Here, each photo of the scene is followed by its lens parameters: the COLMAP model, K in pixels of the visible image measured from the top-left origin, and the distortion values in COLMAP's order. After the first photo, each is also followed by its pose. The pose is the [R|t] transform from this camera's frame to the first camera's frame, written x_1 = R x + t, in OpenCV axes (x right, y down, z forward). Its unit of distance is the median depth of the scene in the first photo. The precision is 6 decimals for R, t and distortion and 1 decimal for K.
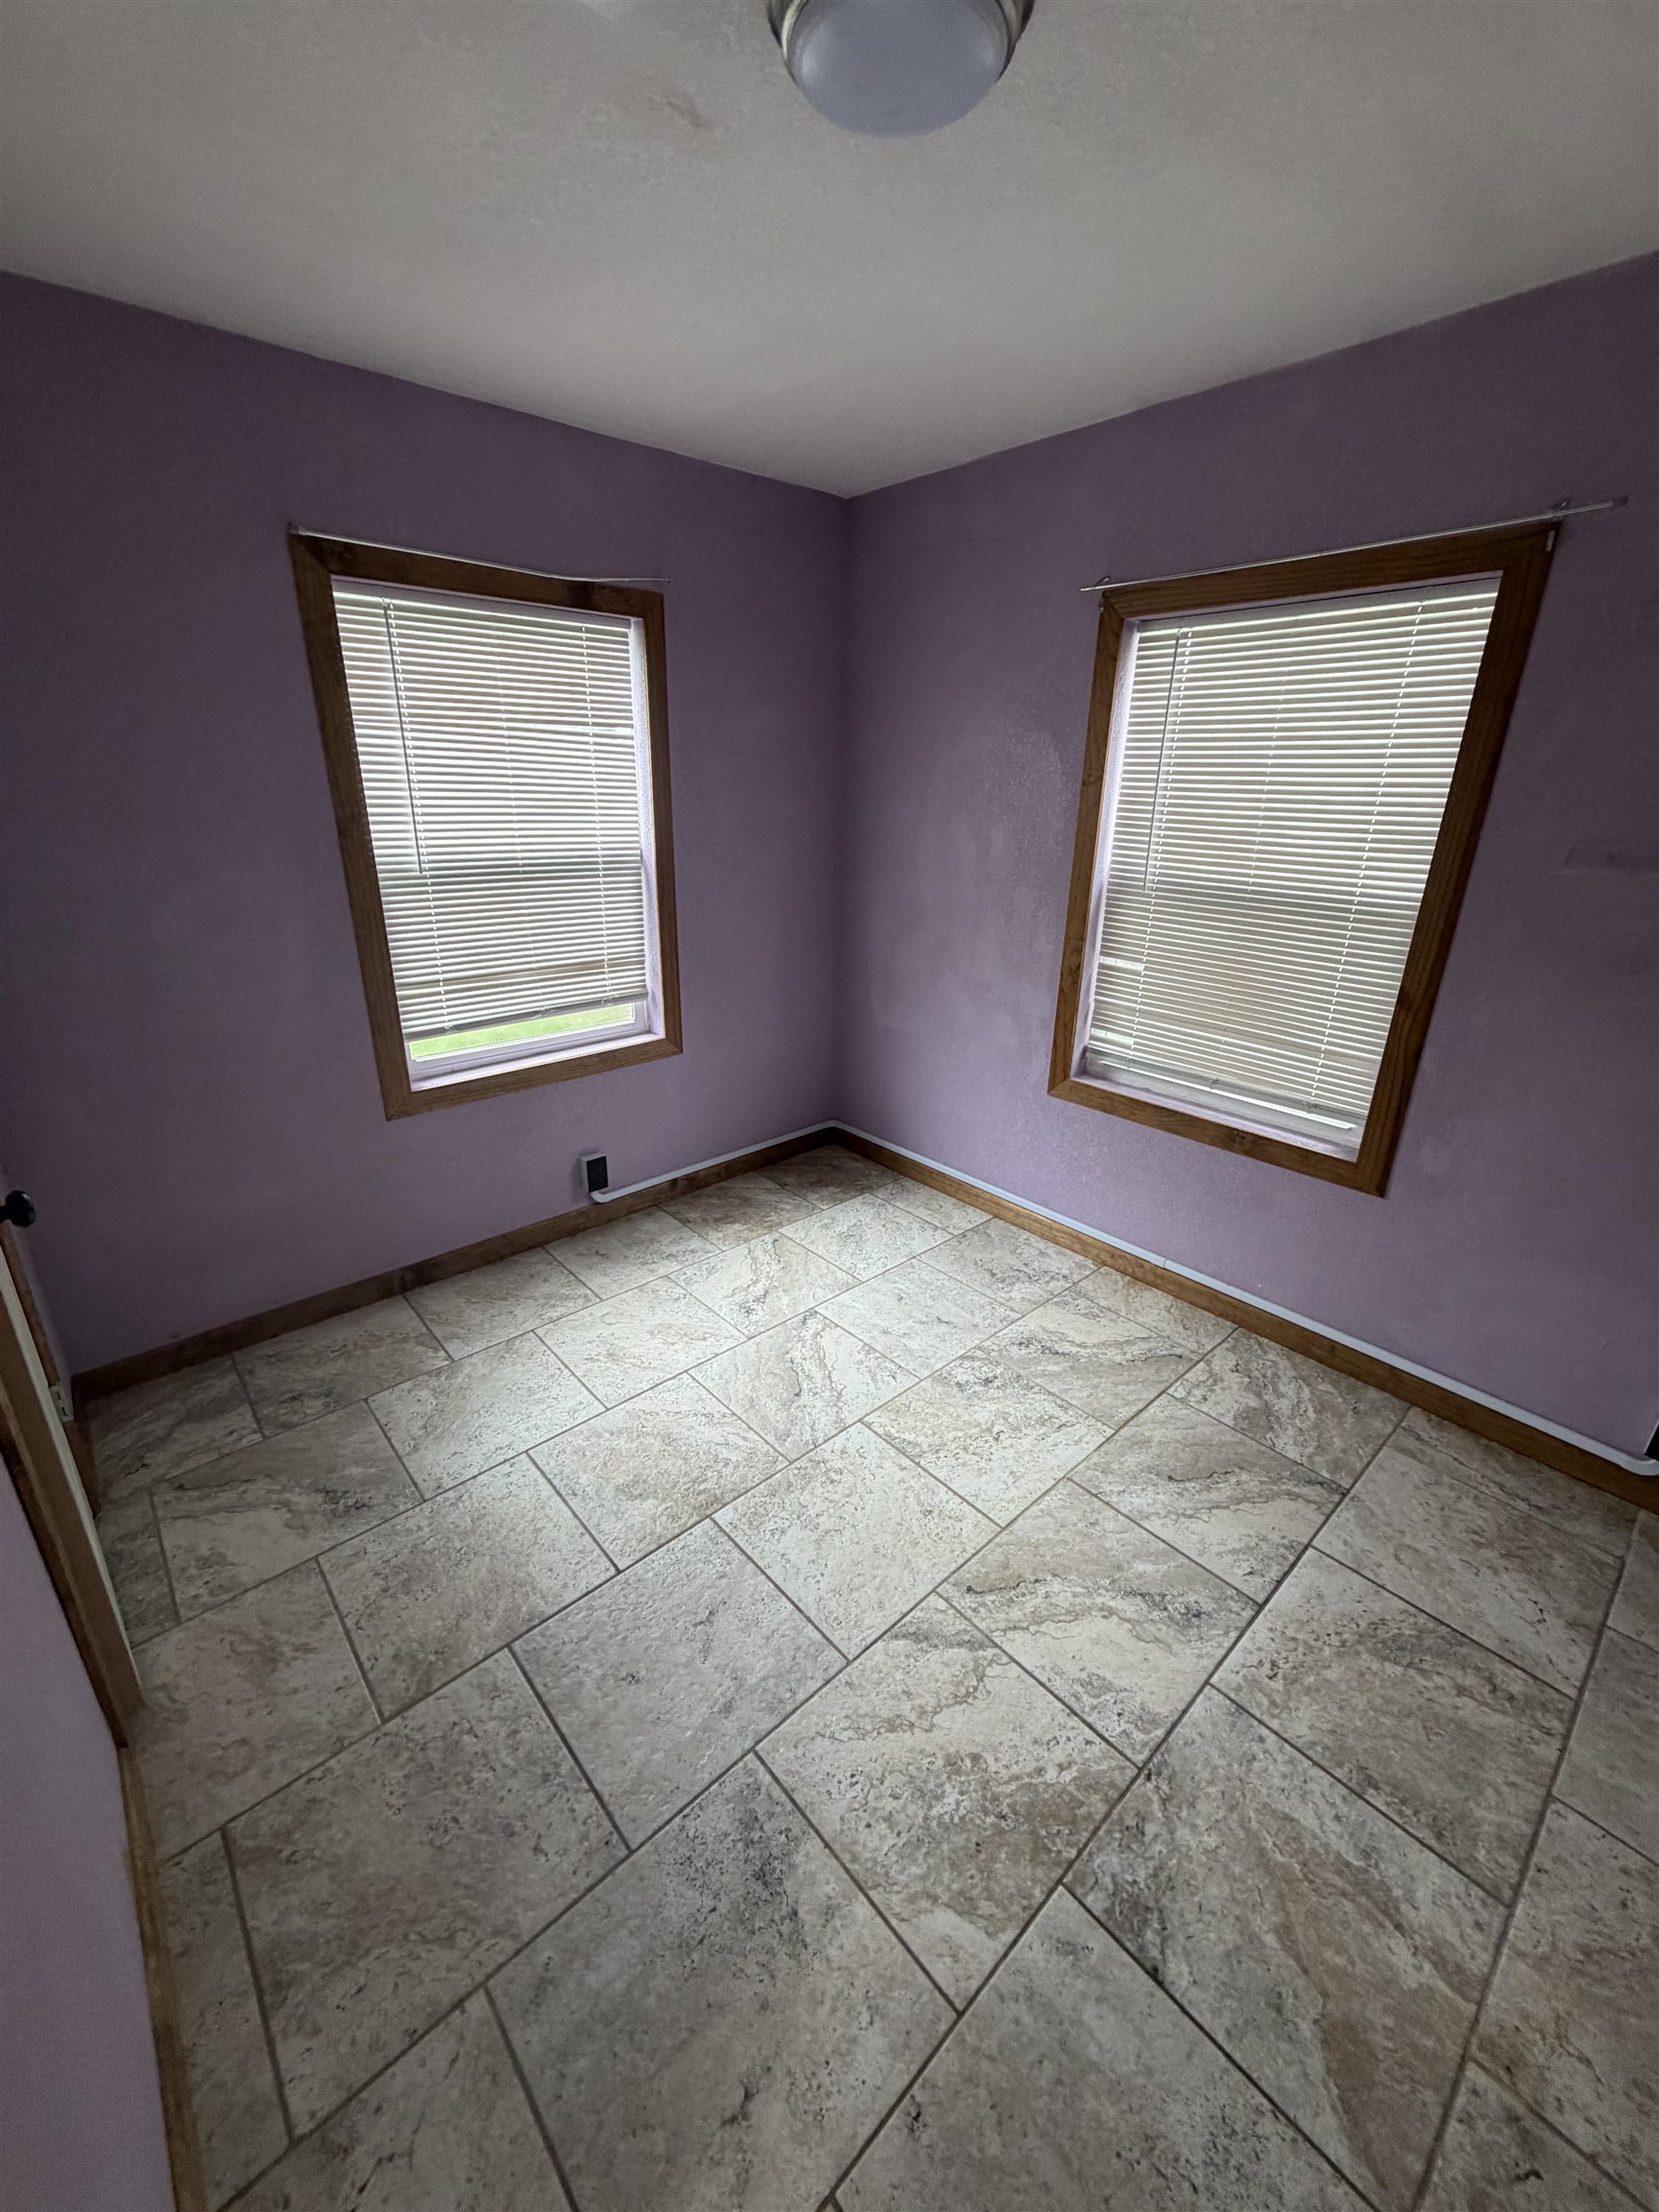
lens RADIAL K [[878.2, 0, 831.3], [0, 878.2, 1100.3], [0, 0, 1]] dist [-0.002468, 0.001316]
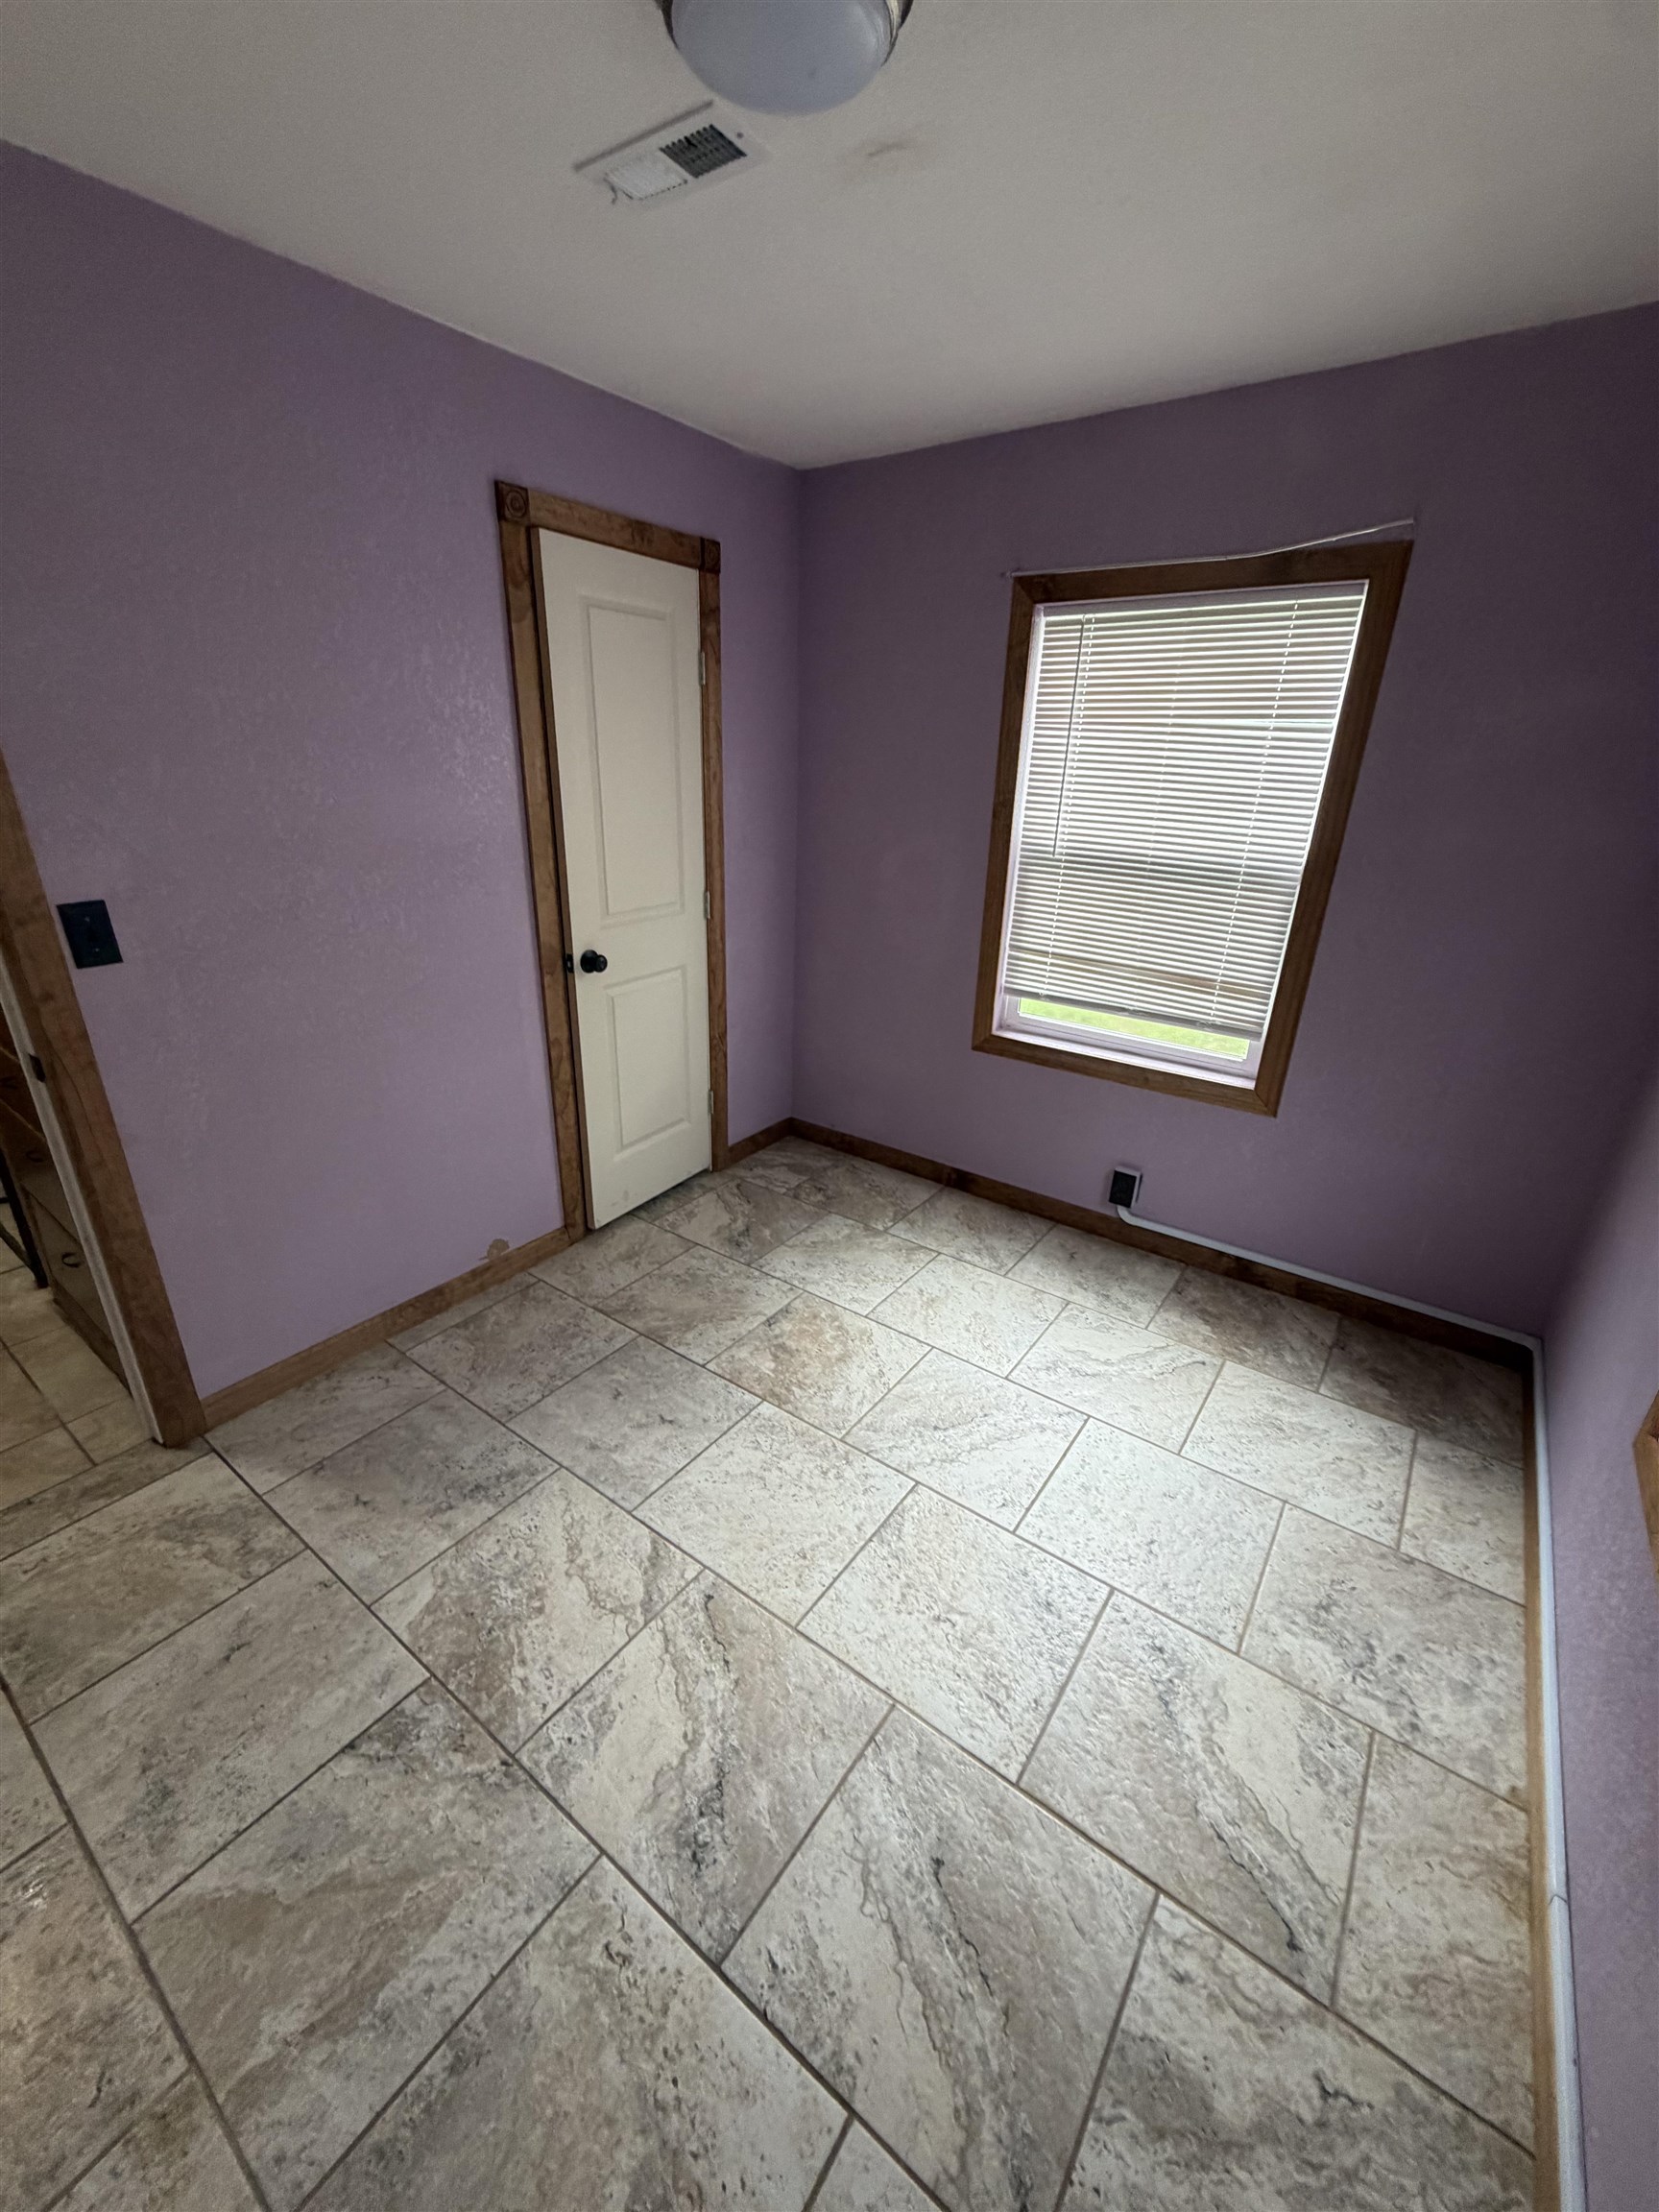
lens RADIAL K [[878.2, 0, 831.3], [0, 878.2, 1100.3], [0, 0, 1]] dist [-0.002468, 0.001316]
pose [[0.209573, 0.353815, -0.911534, 0.896970], [-0.363351, 0.893660, 0.263338, -0.247268], [0.907775, 0.276018, 0.315846, 0.675914]]
